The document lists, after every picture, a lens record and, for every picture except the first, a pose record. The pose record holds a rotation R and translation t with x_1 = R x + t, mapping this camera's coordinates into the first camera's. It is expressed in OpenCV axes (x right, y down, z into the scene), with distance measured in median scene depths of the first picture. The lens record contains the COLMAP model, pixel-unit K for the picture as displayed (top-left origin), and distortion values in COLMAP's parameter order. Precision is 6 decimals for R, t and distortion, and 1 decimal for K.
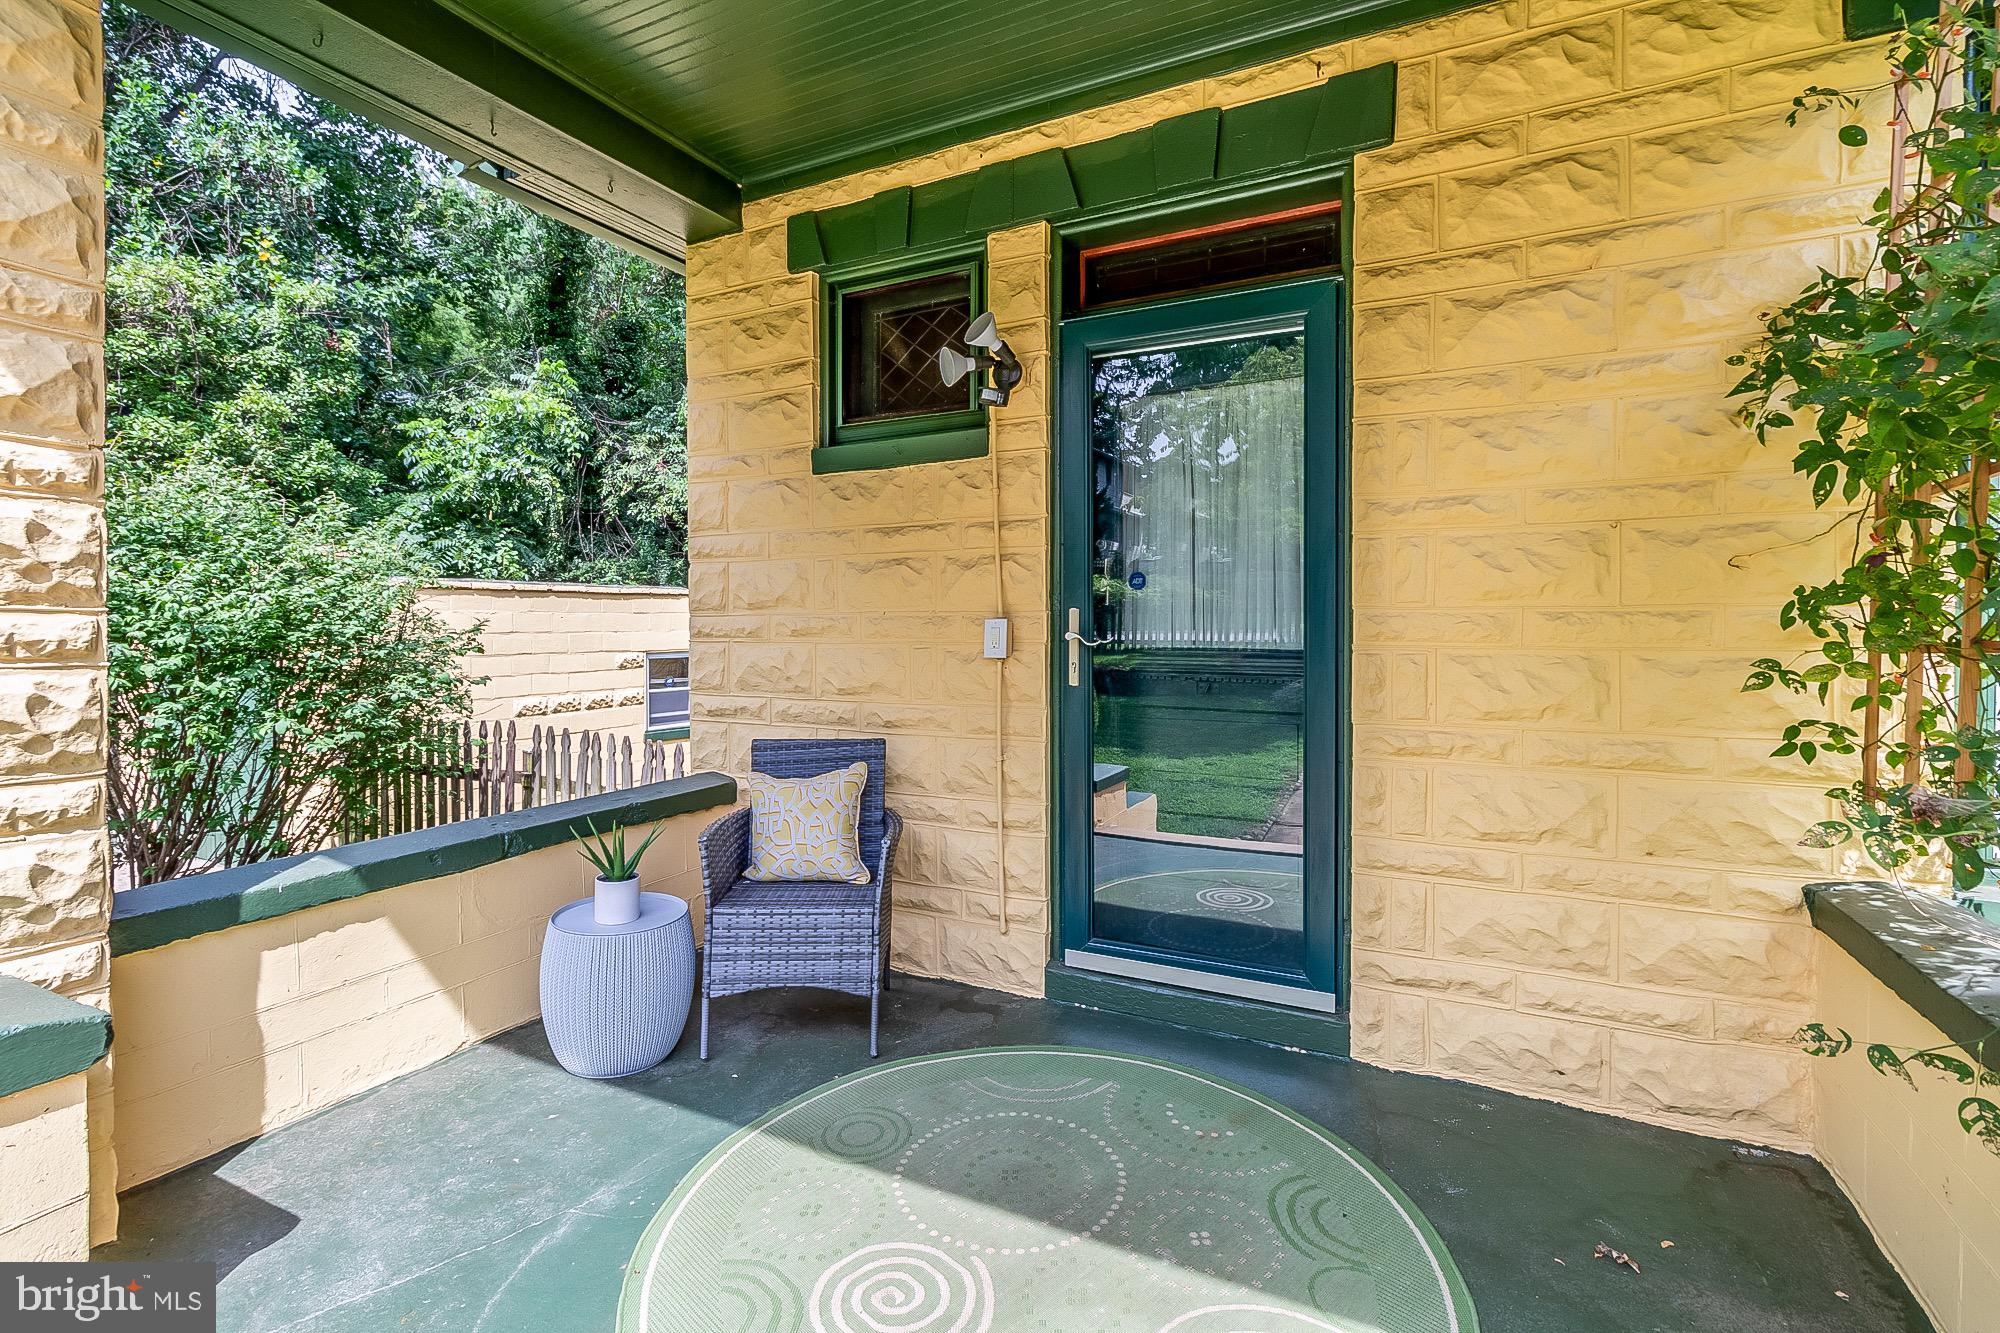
lens RADIAL K [[929.5, 0, 995.9], [0, 929.5, 653.2], [0, 0, 1]] dist [-0.001806, 0.001594]
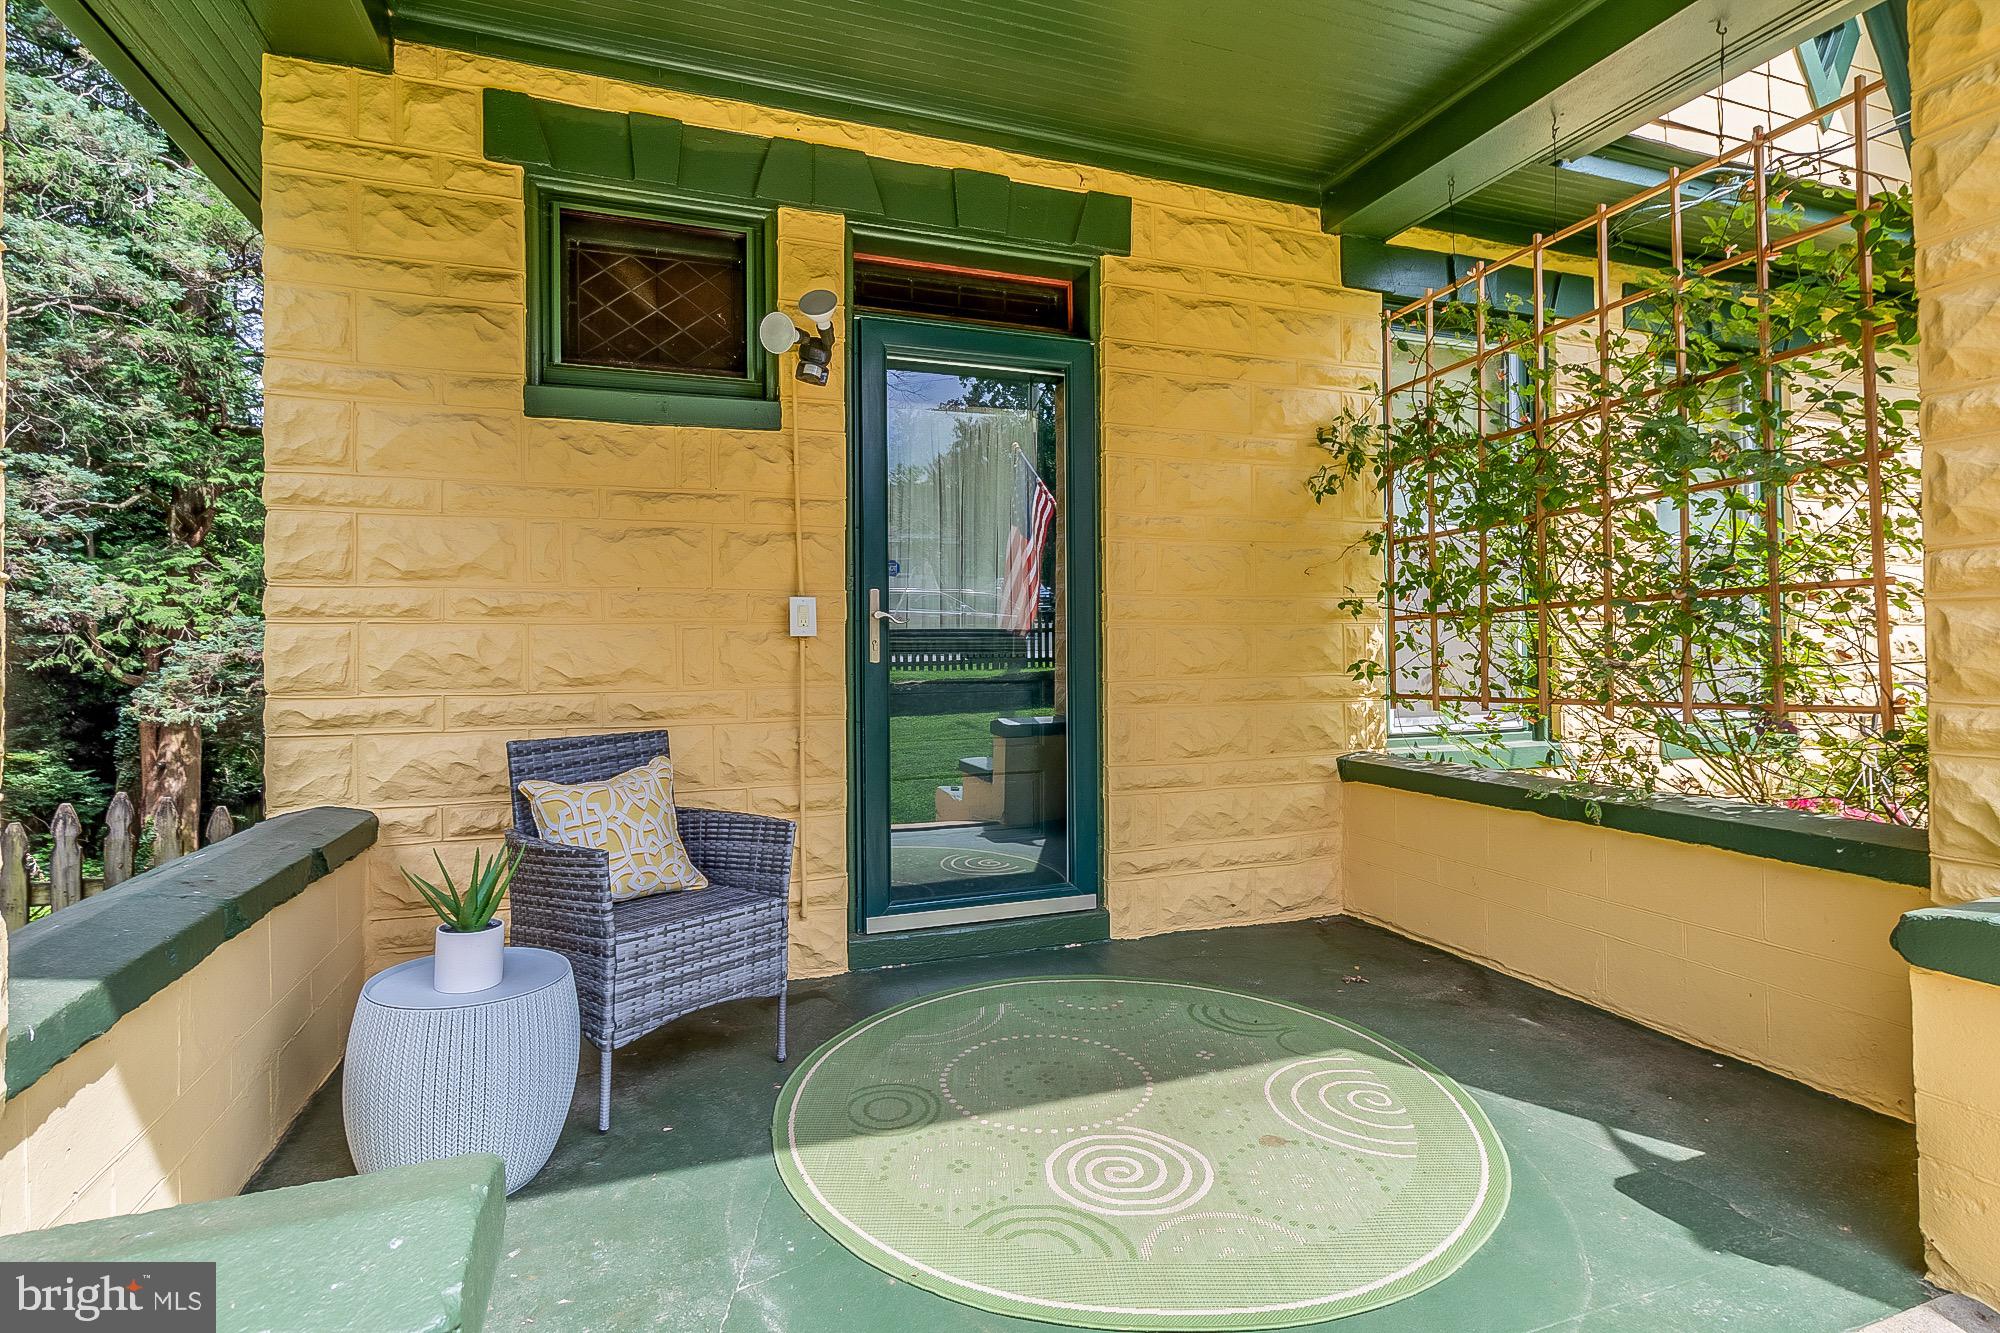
lens RADIAL K [[929.5, 0, 987.9], [0, 929.5, 655.7], [0, 0, 1]] dist [-0.001806, 0.001594]
pose [[0.693301, -0.006909, 0.720615, -0.649312], [0.027004, 0.999501, -0.016397, 0.052913], [-0.720142, 0.030828, 0.693141, 0.199864]]
